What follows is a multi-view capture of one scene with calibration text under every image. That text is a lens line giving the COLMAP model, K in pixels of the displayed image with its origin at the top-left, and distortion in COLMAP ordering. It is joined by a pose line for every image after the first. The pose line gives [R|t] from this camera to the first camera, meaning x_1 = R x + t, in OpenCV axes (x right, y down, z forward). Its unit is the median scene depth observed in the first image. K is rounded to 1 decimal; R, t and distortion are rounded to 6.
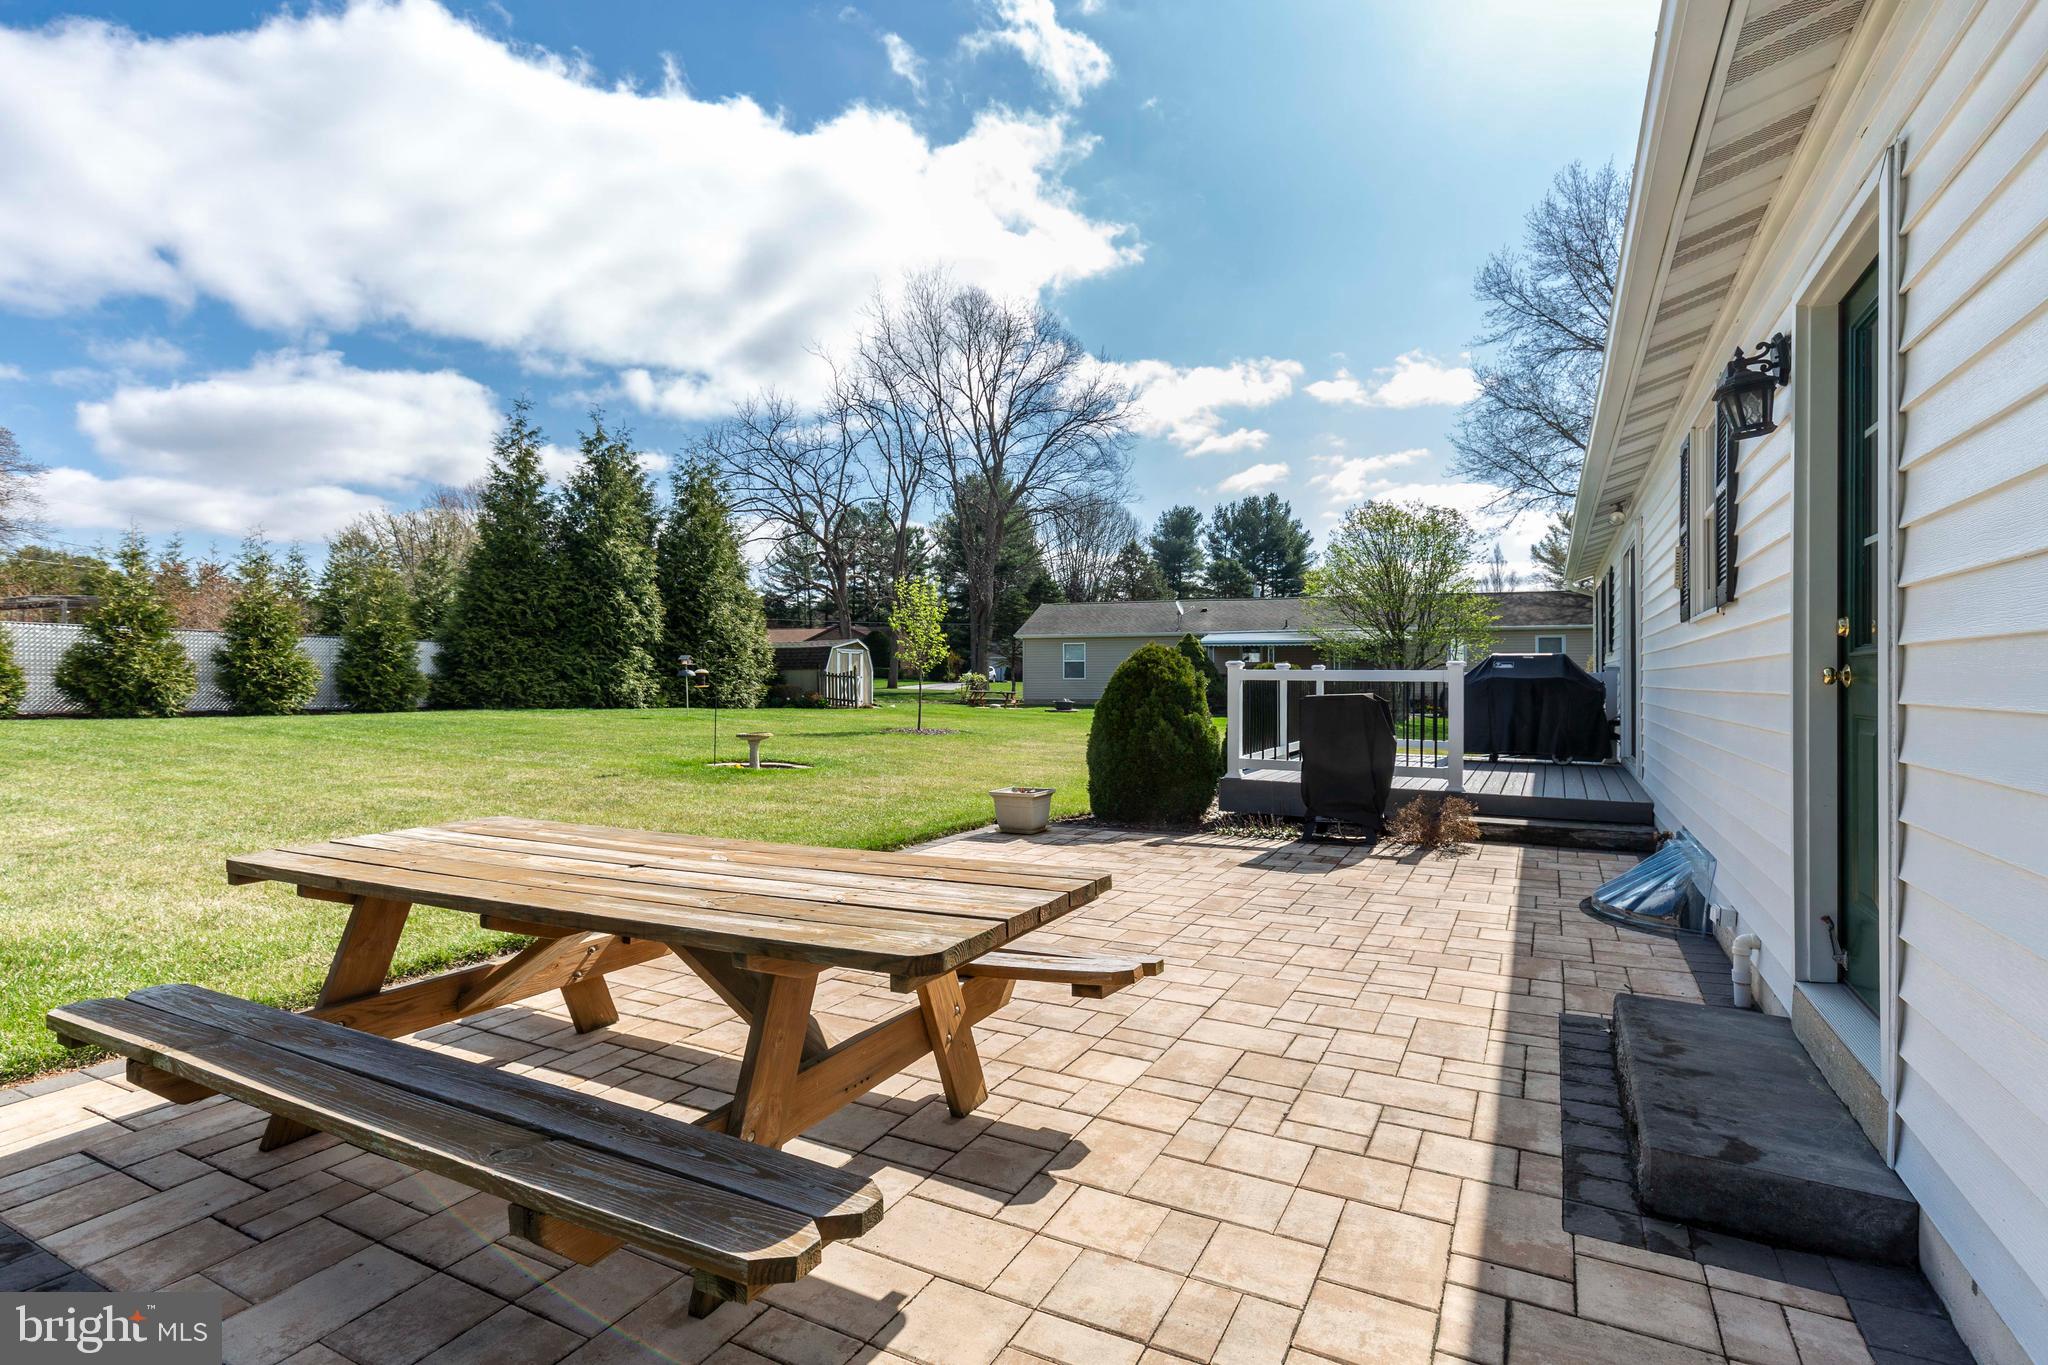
lens RADIAL K [[908.9, 0, 1020.5], [0, 908.9, 669.5], [0, 0, 1]] dist [0.000806, 0.000149]
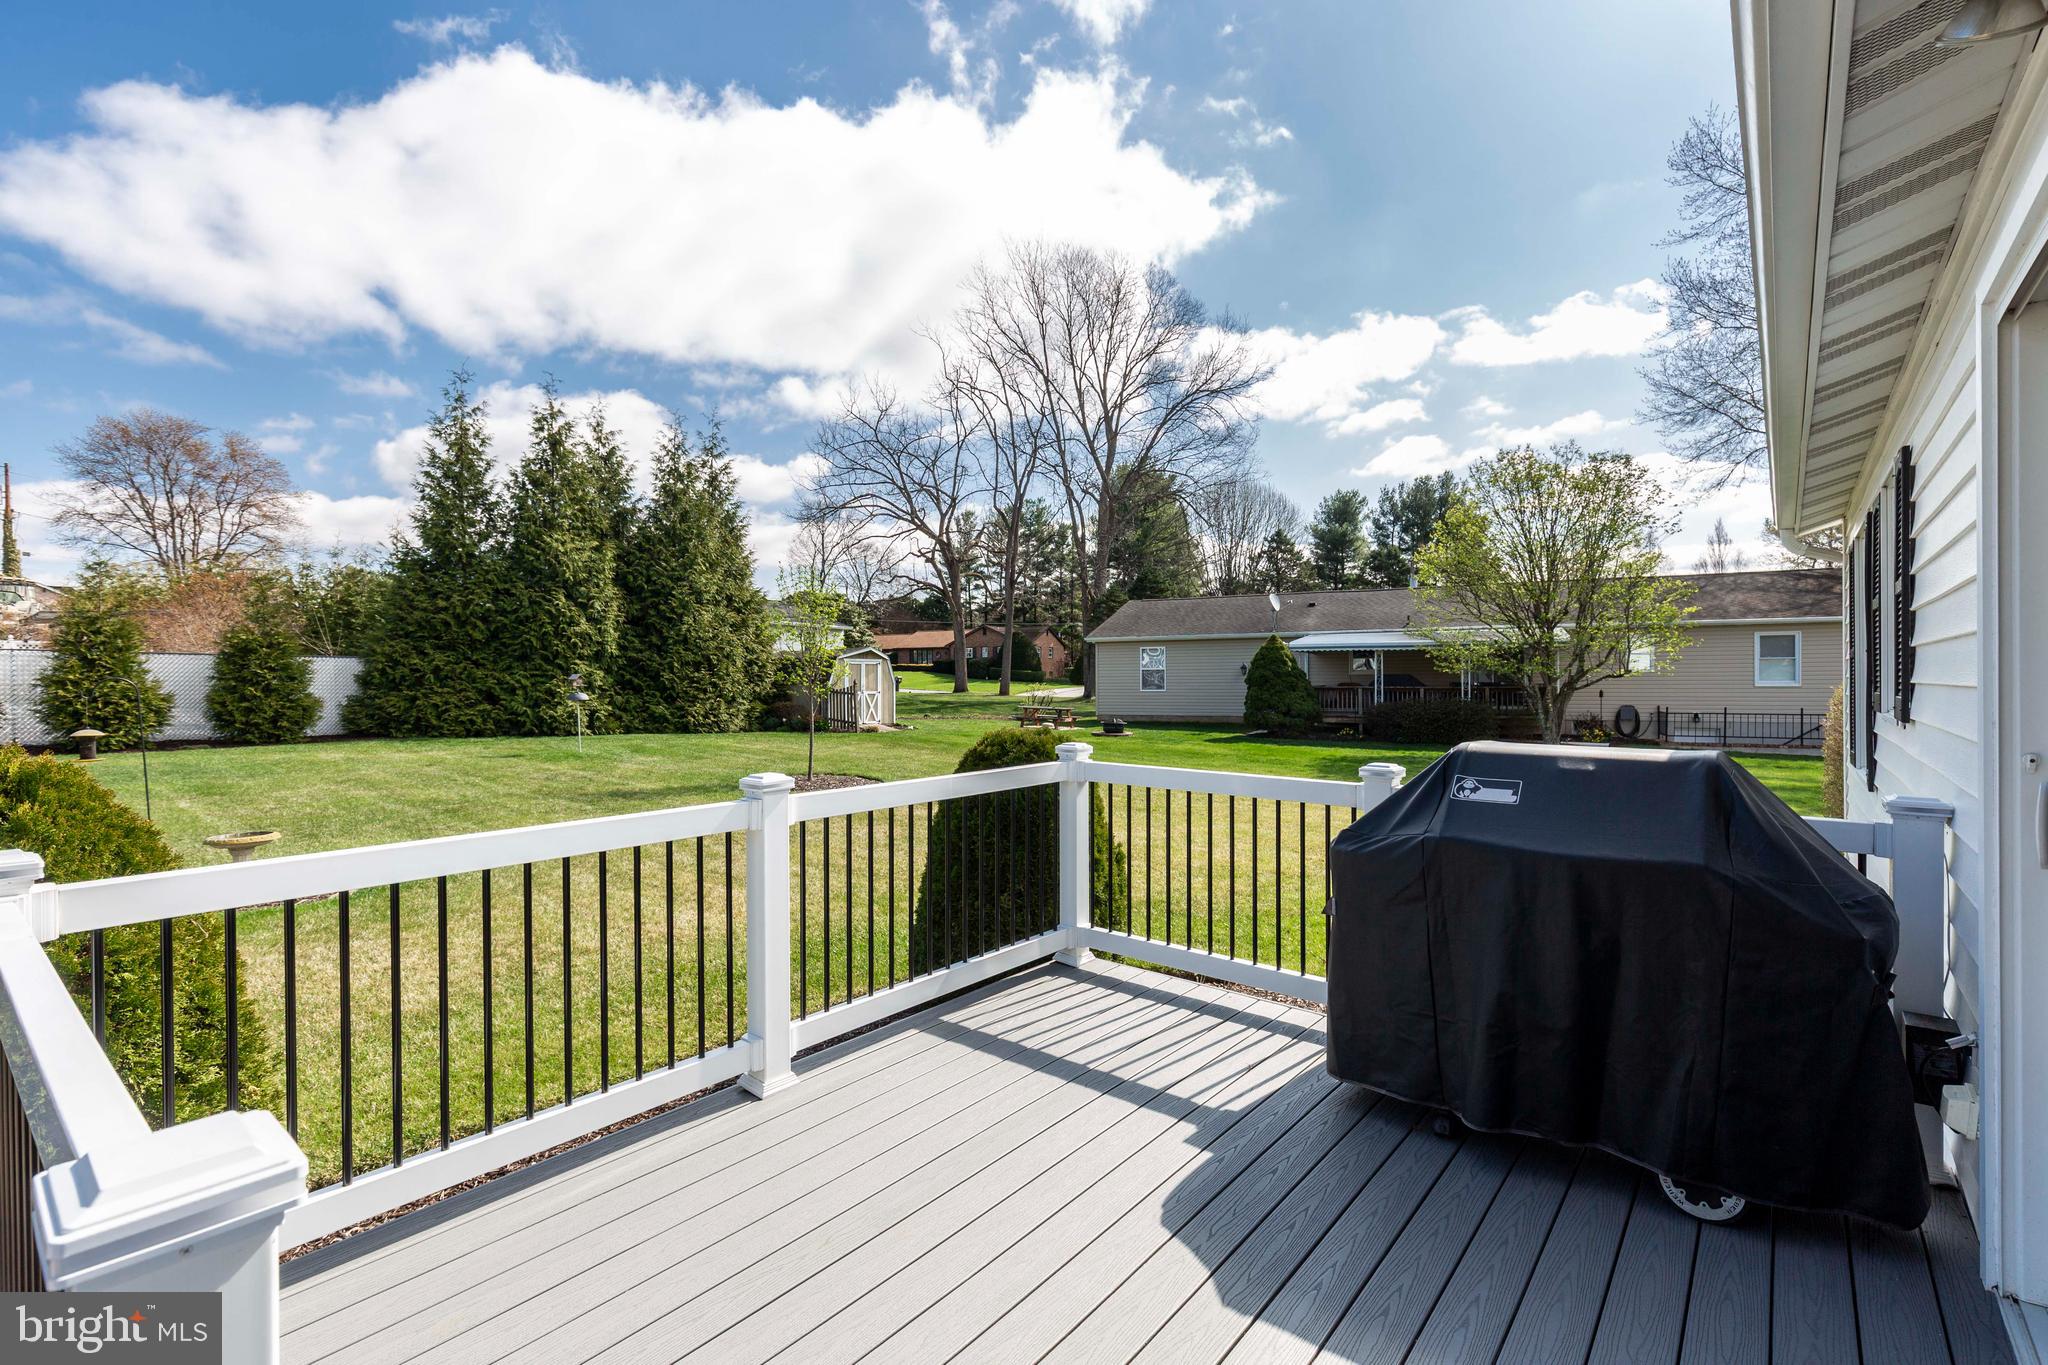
lens RADIAL K [[929.0, 0, 1067.1], [0, 929.0, 679.3], [0, 0, 1]] dist [-0.002375, -0.000187]
pose [[0.990797, -0.006509, -0.135201, 0.118074], [0.007939, 0.999918, 0.010039, -0.011449], [0.135125, -0.011020, 0.990767, 0.186875]]
